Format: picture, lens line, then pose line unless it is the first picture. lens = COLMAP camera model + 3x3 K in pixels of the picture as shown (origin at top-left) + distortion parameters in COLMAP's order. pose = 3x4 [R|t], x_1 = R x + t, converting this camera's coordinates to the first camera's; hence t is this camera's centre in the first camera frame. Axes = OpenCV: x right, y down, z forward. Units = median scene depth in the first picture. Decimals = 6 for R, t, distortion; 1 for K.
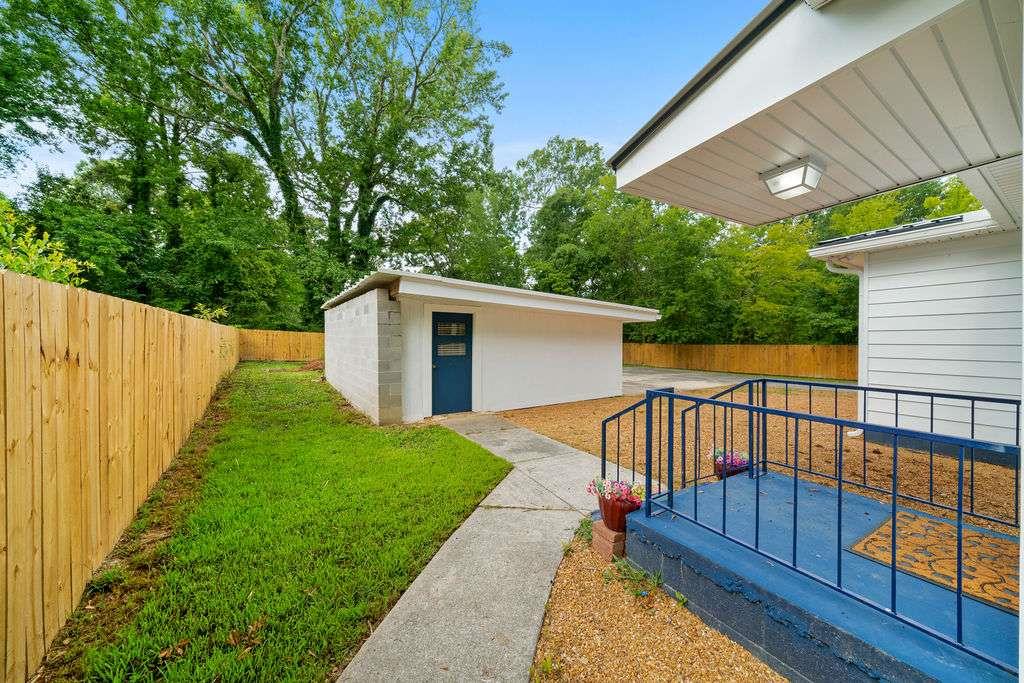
lens RADIAL K [[364.3, 0, 512.0], [0, 364.3, 341.5], [0, 0, 1]] dist [-0.000711, 0.000106]
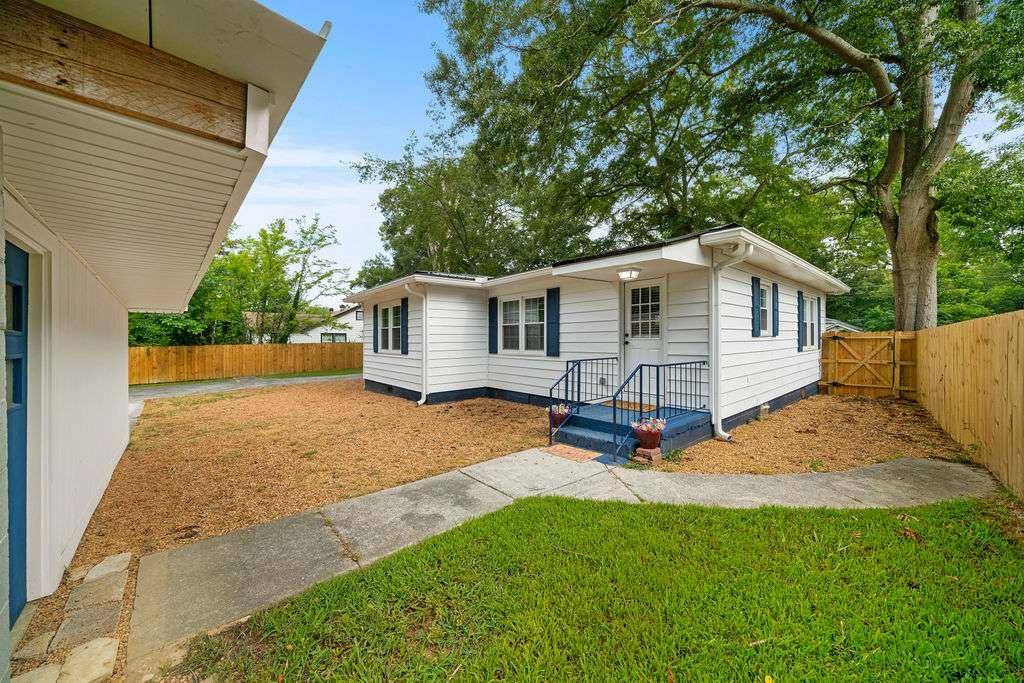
lens RADIAL K [[364.3, 0, 512.0], [0, 364.3, 341.5], [0, 0, 1]] dist [-0.000711, 0.000106]
pose [[-0.205048, -0.002276, 0.978749, -0.634375], [0.008374, 0.999957, 0.004080, 0.001993], [-0.978716, 0.009033, -0.205020, 1.005051]]
